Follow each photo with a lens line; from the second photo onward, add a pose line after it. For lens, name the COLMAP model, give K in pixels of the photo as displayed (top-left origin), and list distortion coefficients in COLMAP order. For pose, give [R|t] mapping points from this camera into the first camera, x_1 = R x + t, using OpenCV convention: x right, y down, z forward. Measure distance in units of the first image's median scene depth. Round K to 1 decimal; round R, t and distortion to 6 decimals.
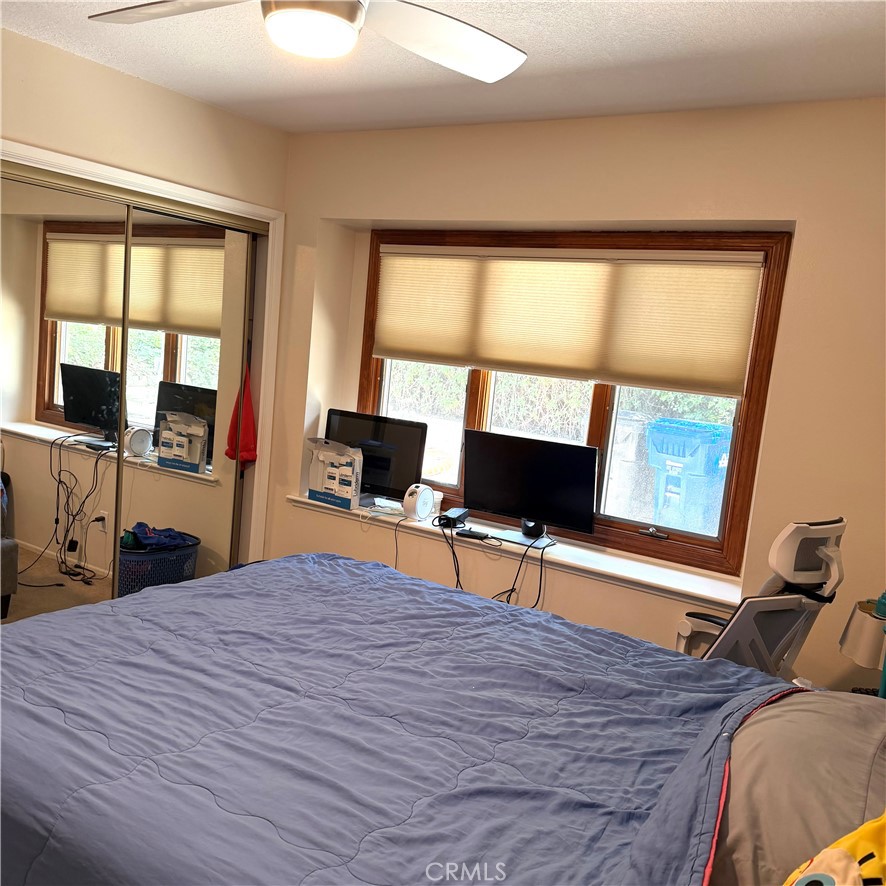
lens RADIAL K [[821.3, 0, 443.0], [0, 821.3, 472.1], [0, 0, 1]] dist [-0.014710, -0.011240]
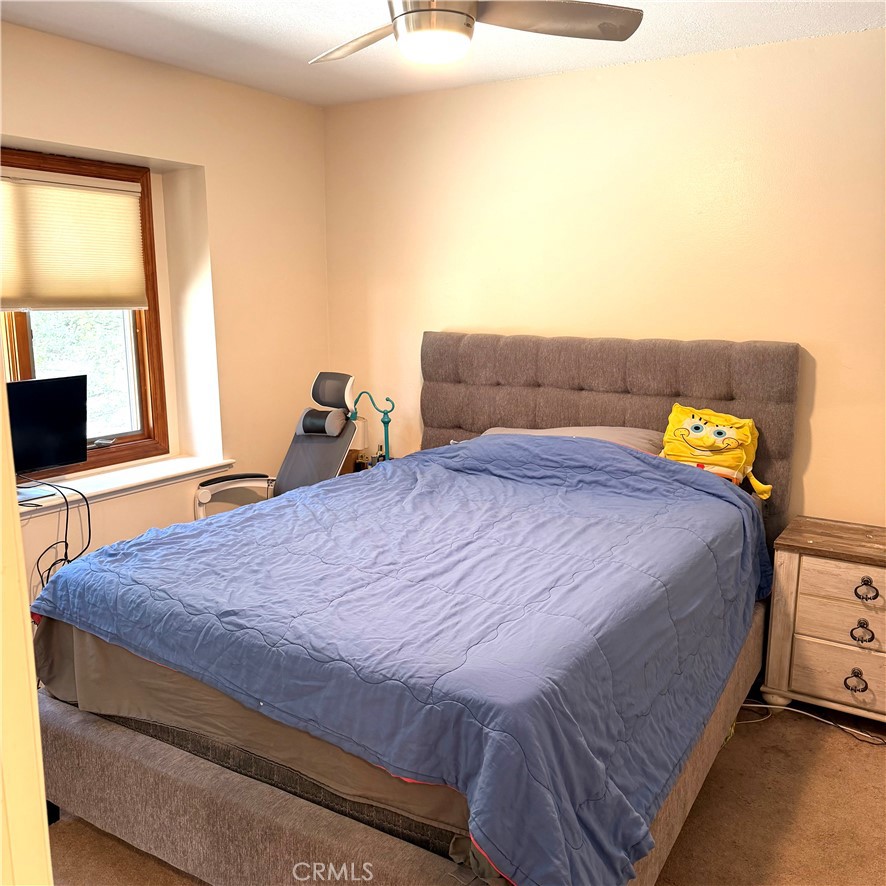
lens RADIAL K [[823.6, 0, 448.2], [0, 823.6, 463.4], [0, 0, 1]] dist [0.148210, -0.208665]
pose [[-0.010081, -0.295981, 0.955141, -0.911825], [0.154502, 0.943257, 0.293930, -0.175666], [-0.987941, 0.150535, 0.036221, 0.581703]]
